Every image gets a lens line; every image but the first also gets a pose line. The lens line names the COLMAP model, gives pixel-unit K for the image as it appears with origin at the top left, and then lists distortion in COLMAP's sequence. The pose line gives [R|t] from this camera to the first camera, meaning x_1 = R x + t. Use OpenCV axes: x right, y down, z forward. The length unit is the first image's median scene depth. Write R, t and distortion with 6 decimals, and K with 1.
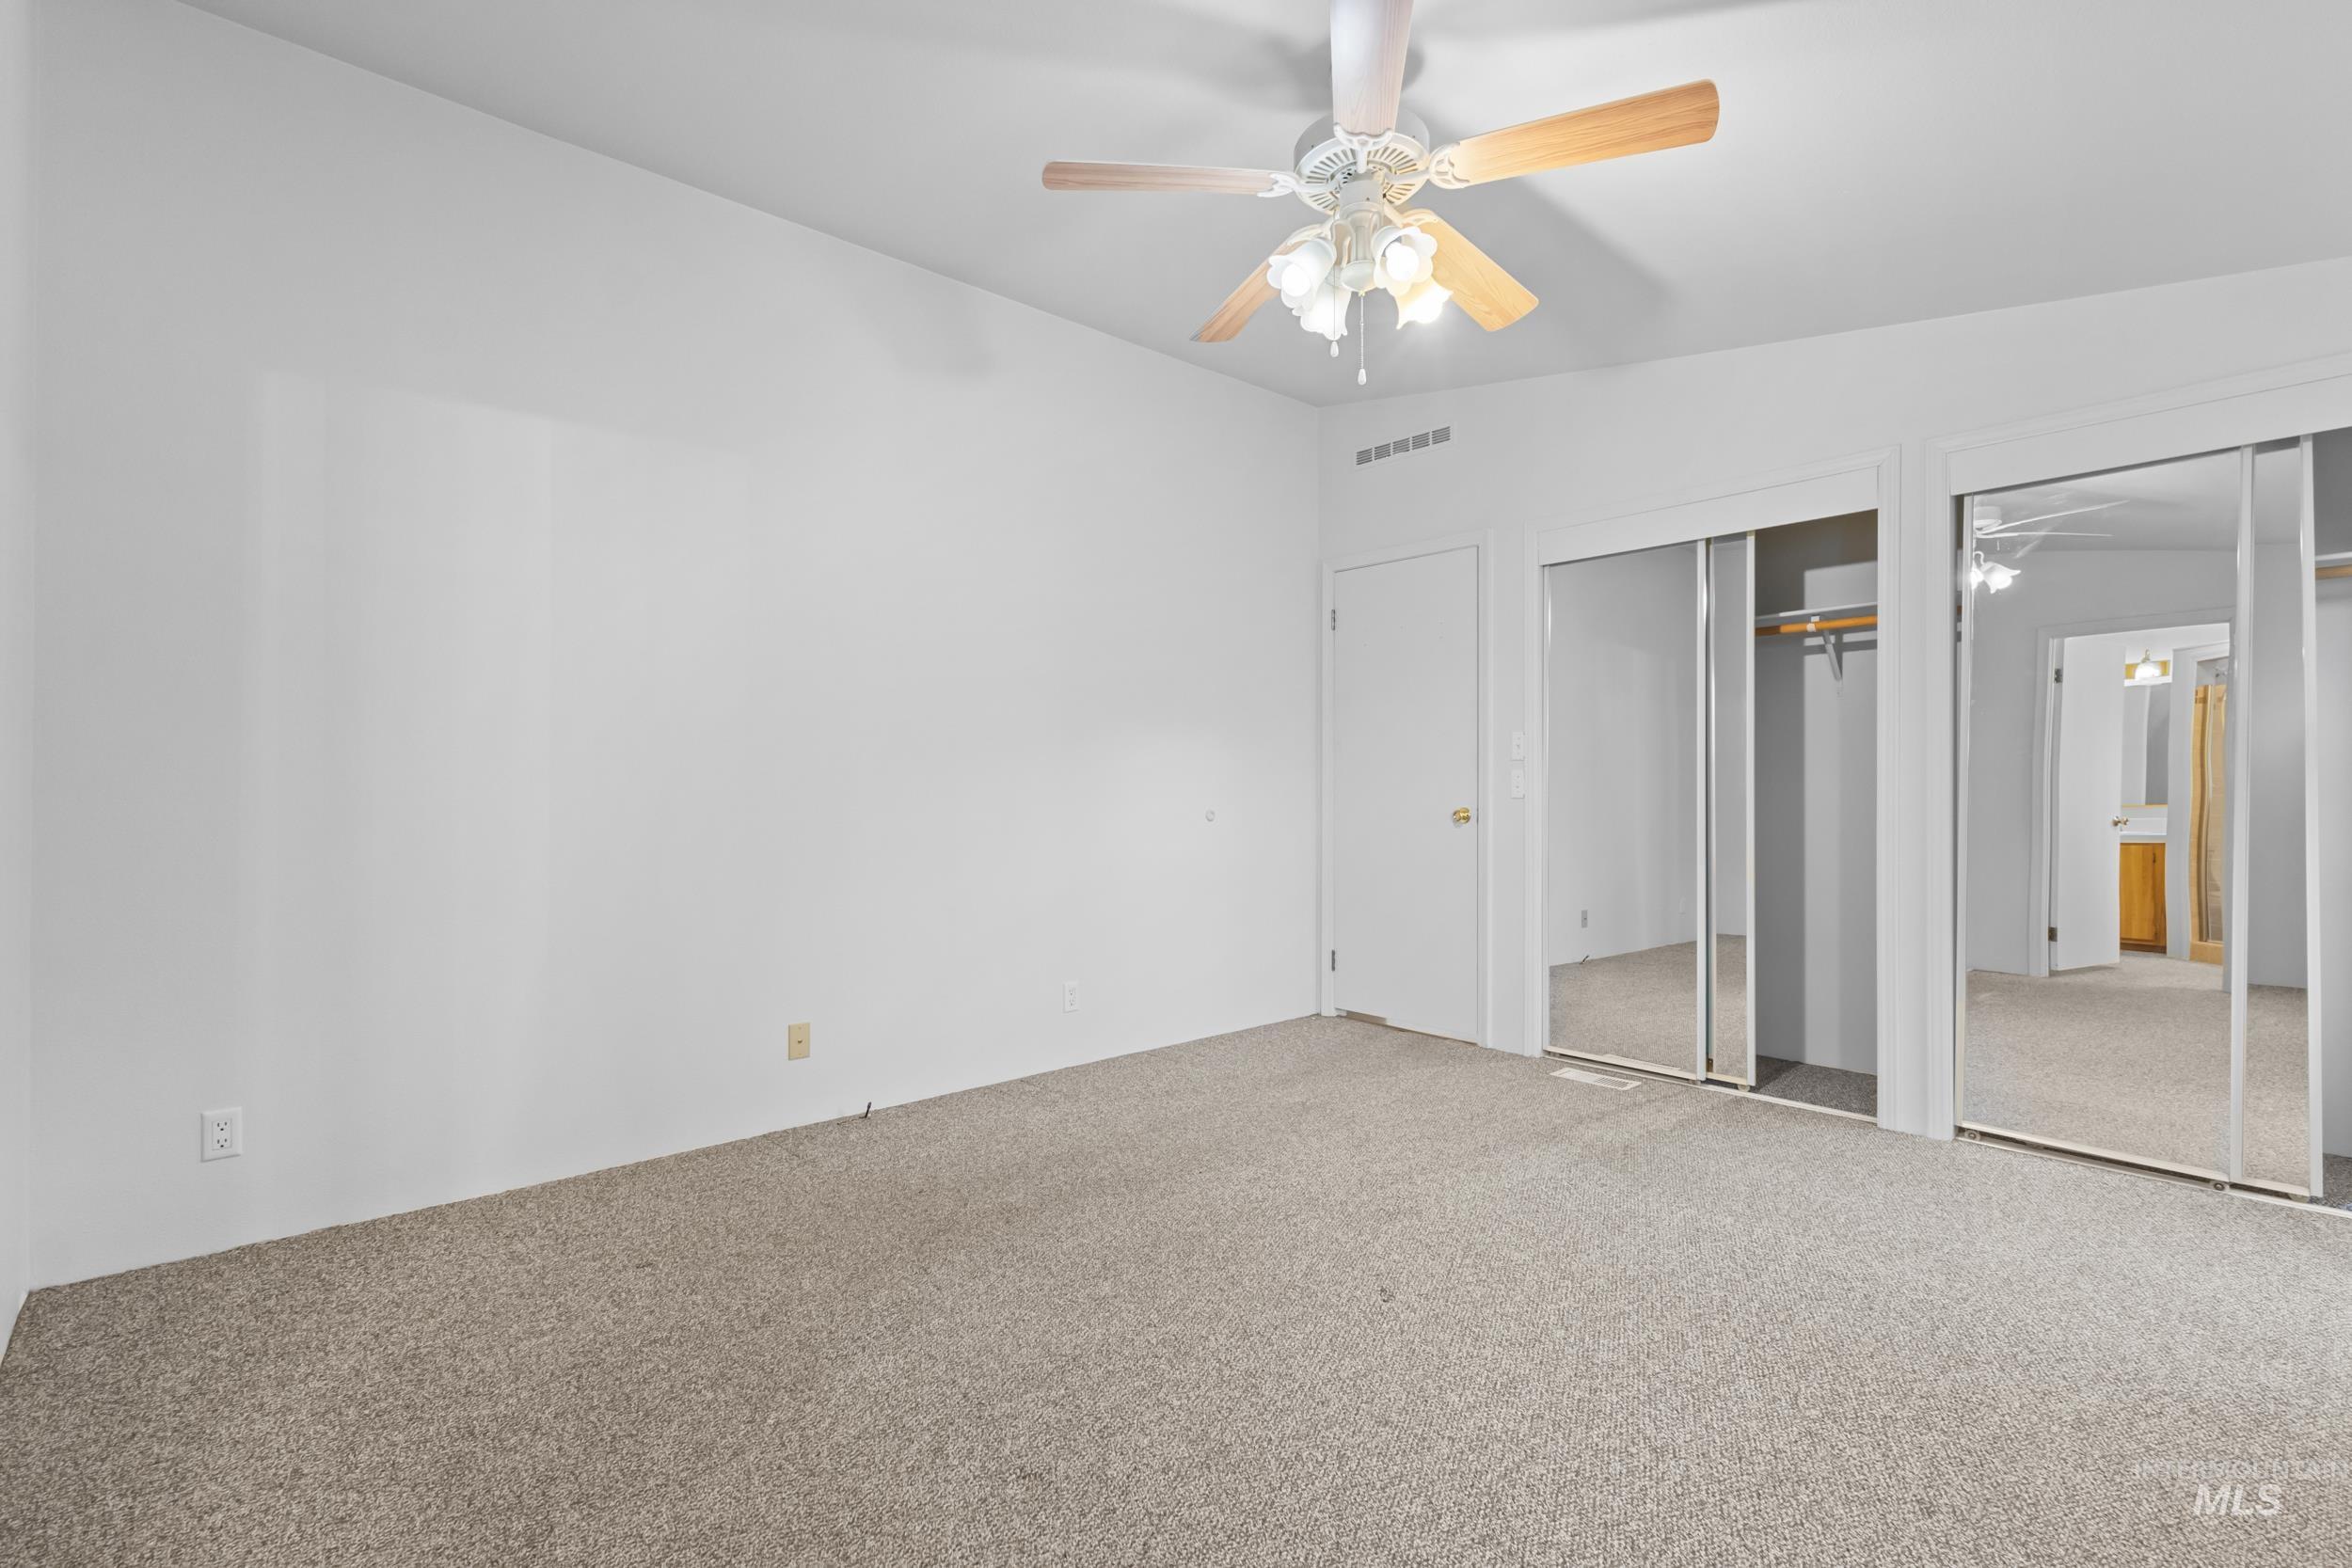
lens RADIAL K [[1083.9, 0, 1170.7], [0, 1083.9, 794.0], [0, 0, 1]] dist [0.005195, 0.001038]
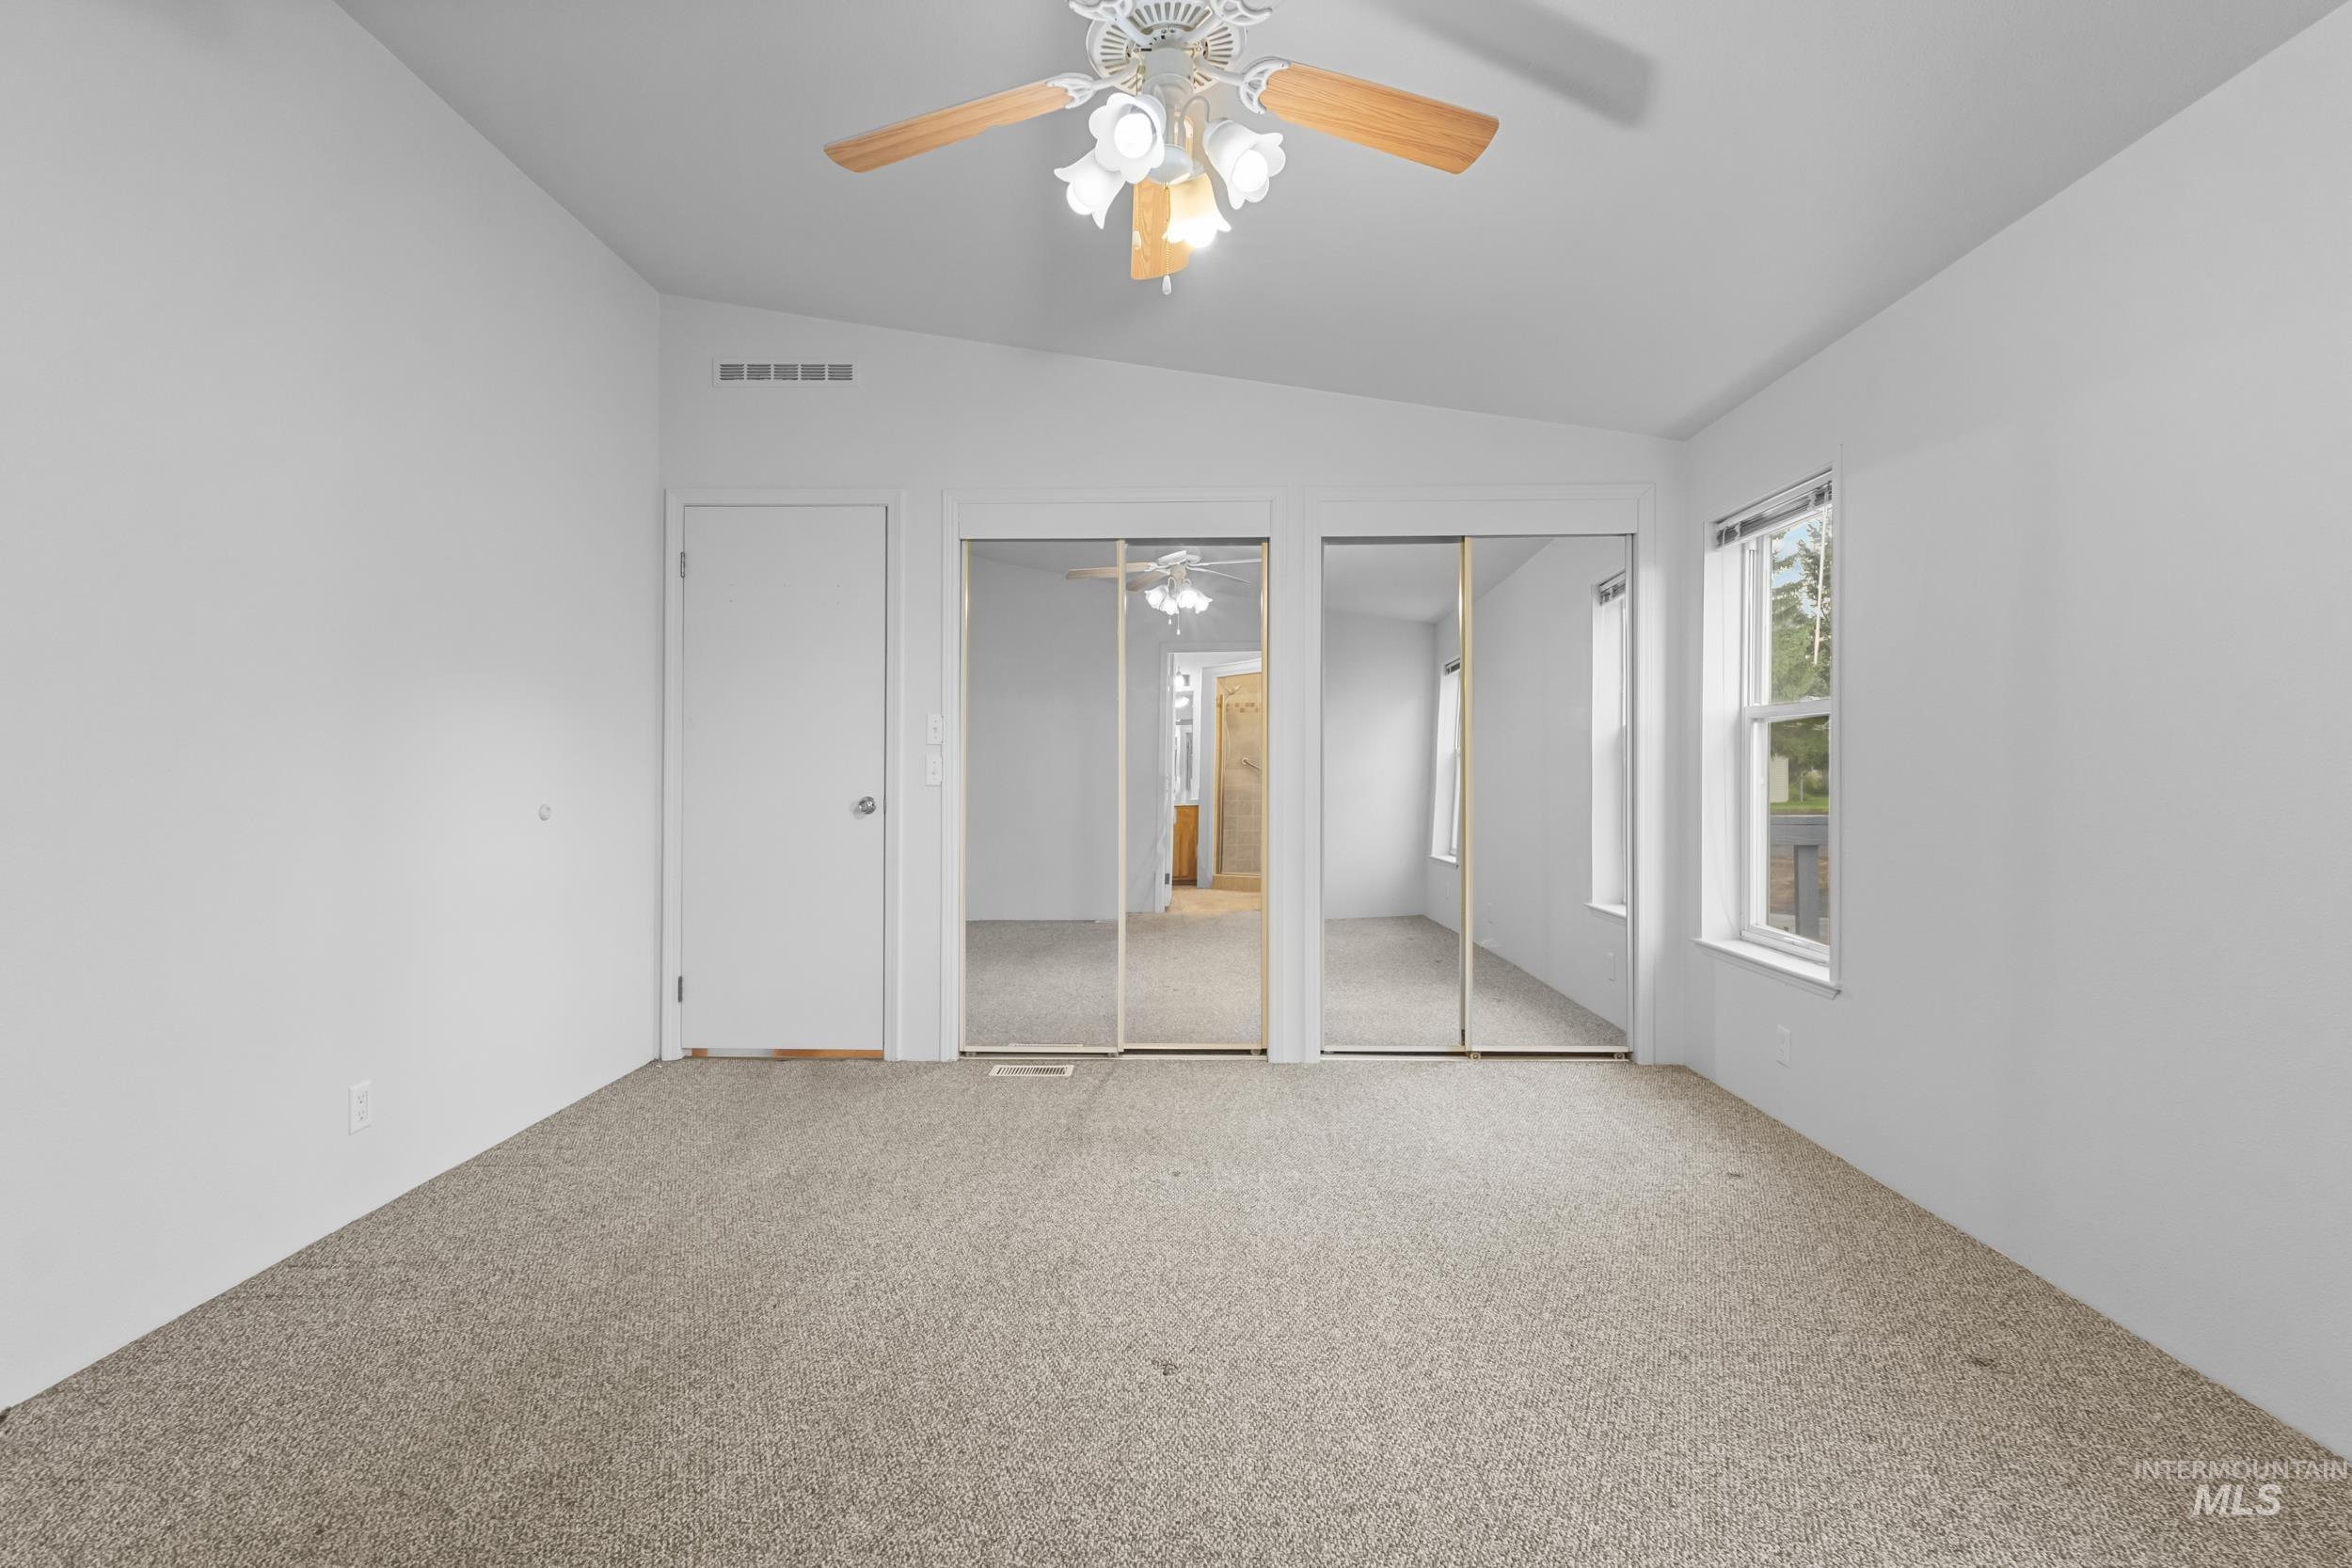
lens RADIAL K [[1084.5, 0, 1170.1], [0, 1084.5, 782.6], [0, 0, 1]] dist [0.001305, 0.001060]
pose [[0.678616, -0.004433, 0.734480, -0.244194], [0.003182, 0.999990, 0.003095, -0.001056], [-0.734486, 0.000237, 0.678624, 0.238252]]
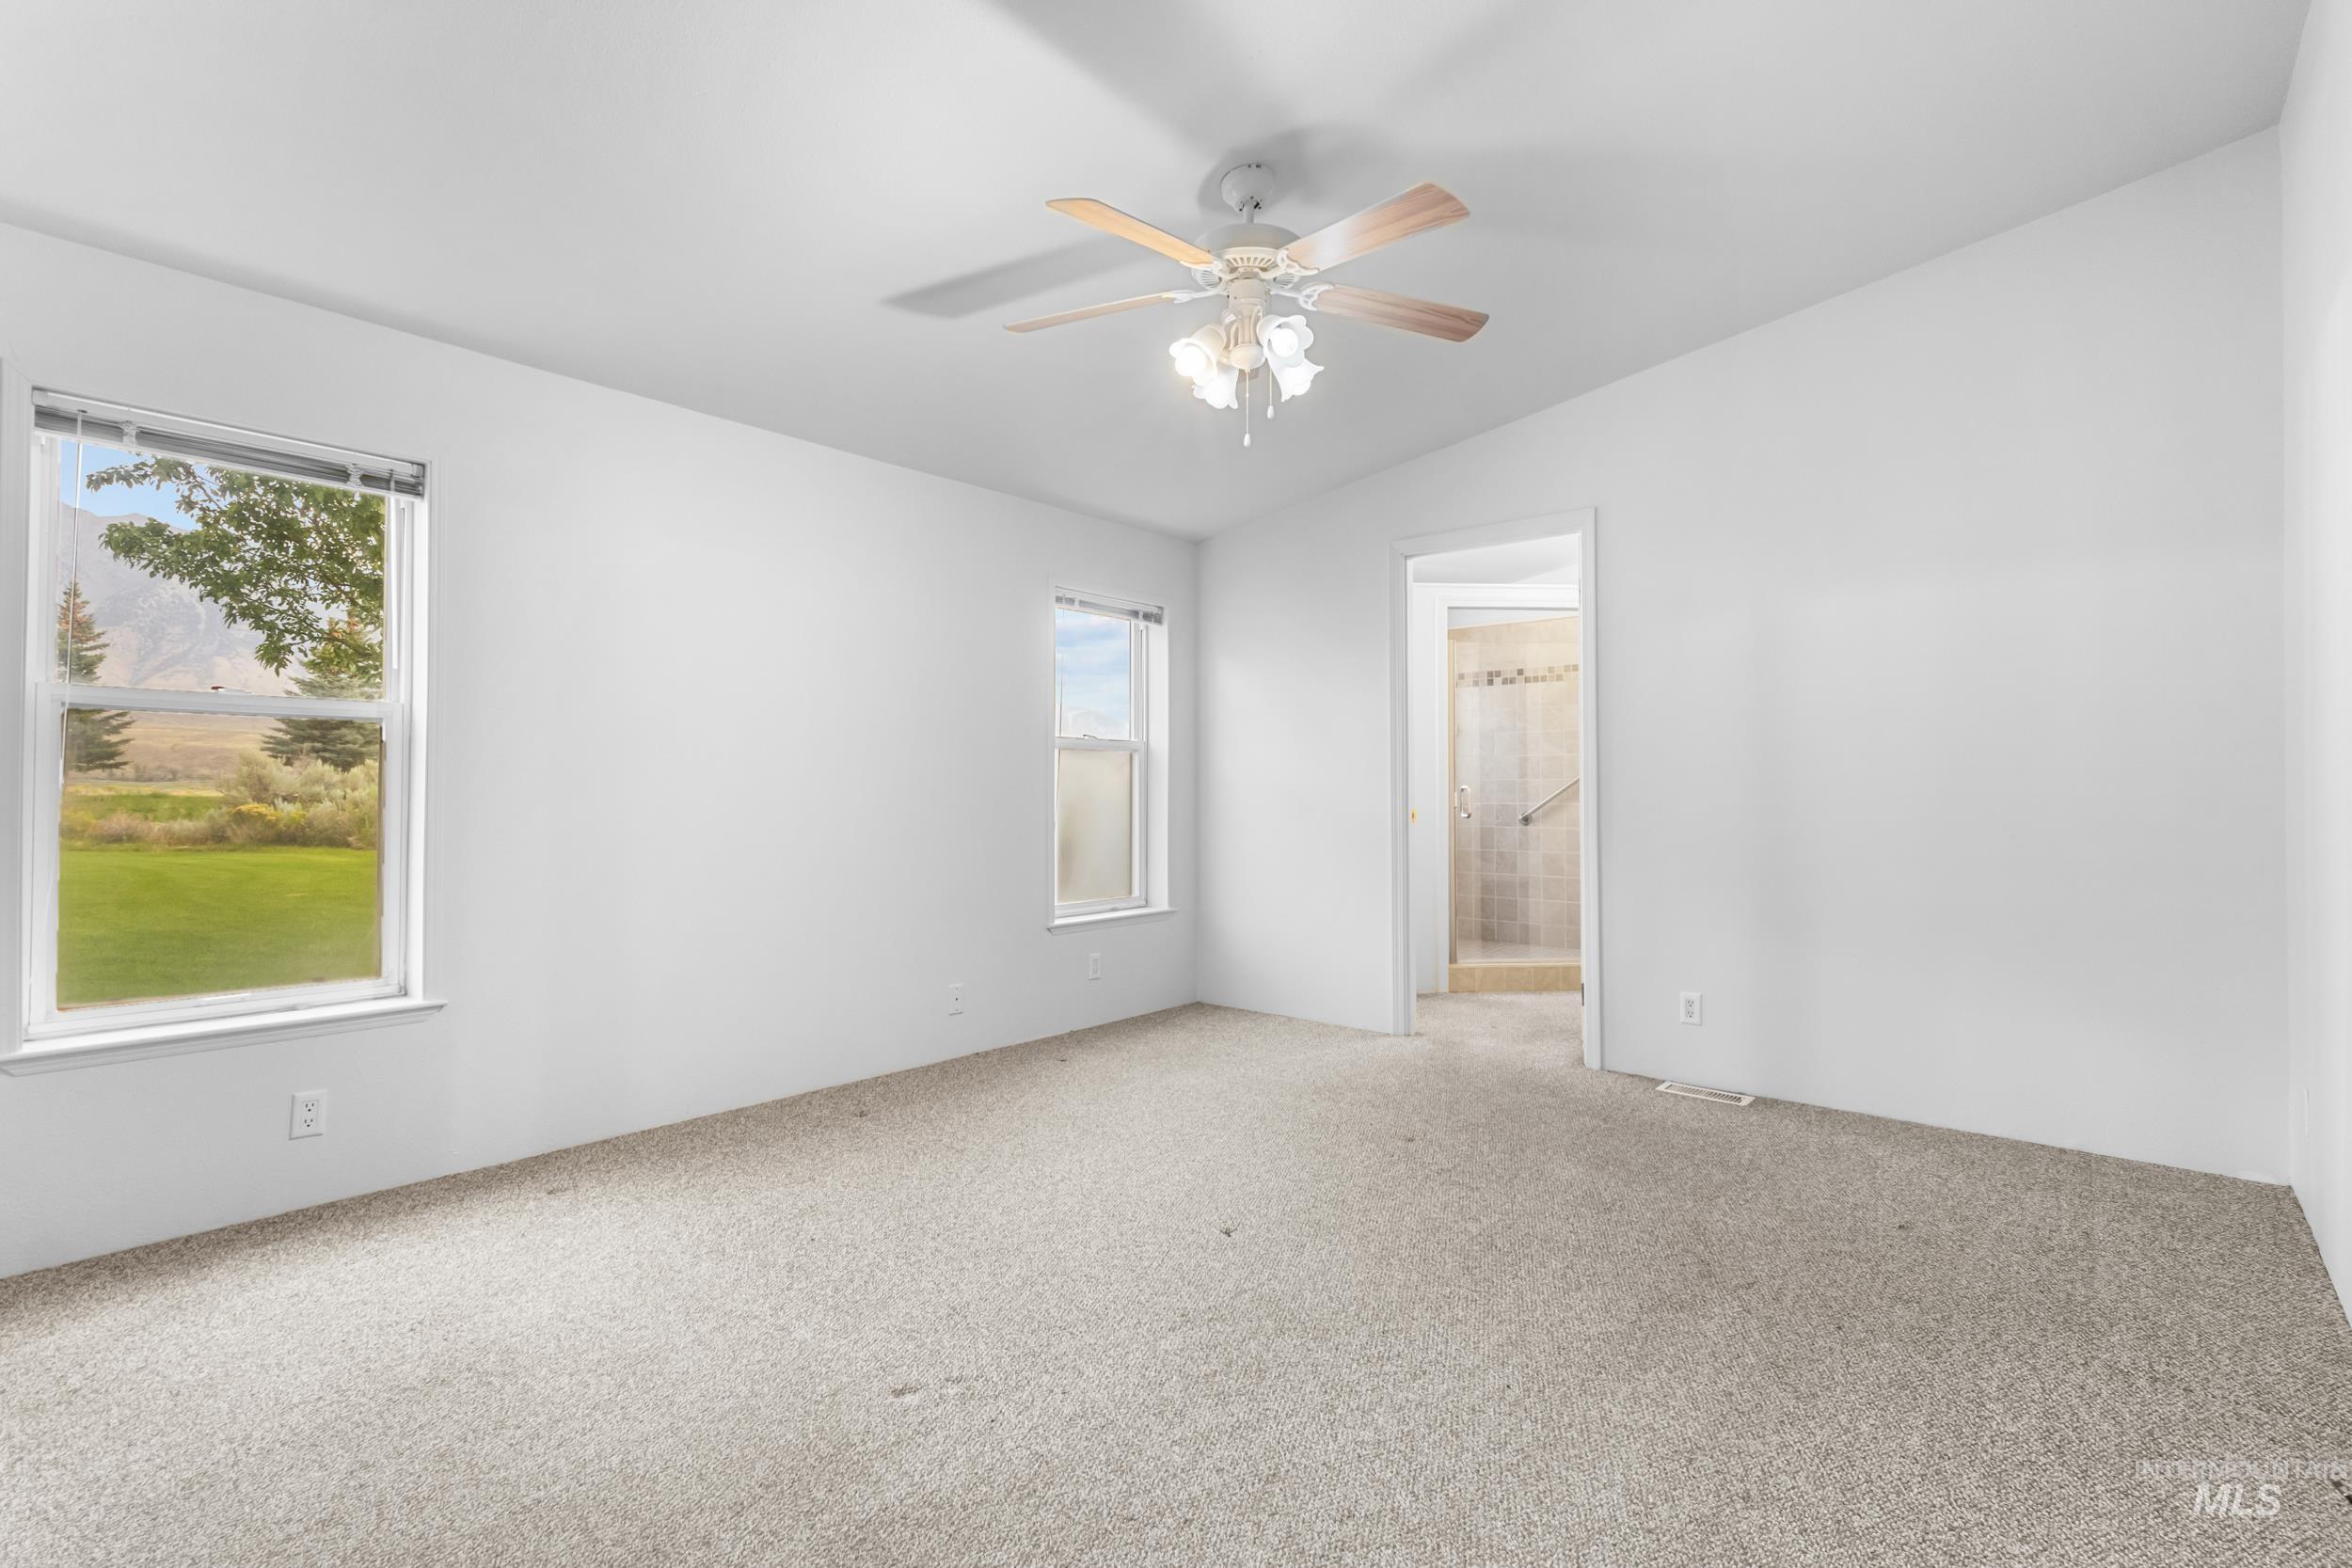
lens RADIAL K [[1084.5, 0, 1170.1], [0, 1084.5, 782.6], [0, 0, 1]] dist [0.001305, 0.001060]
pose [[-0.991432, 0.000839, -0.130624, 0.232752], [0.000984, 0.999999, -0.001051, -0.004574], [0.130623, -0.001170, -0.991431, 1.214025]]
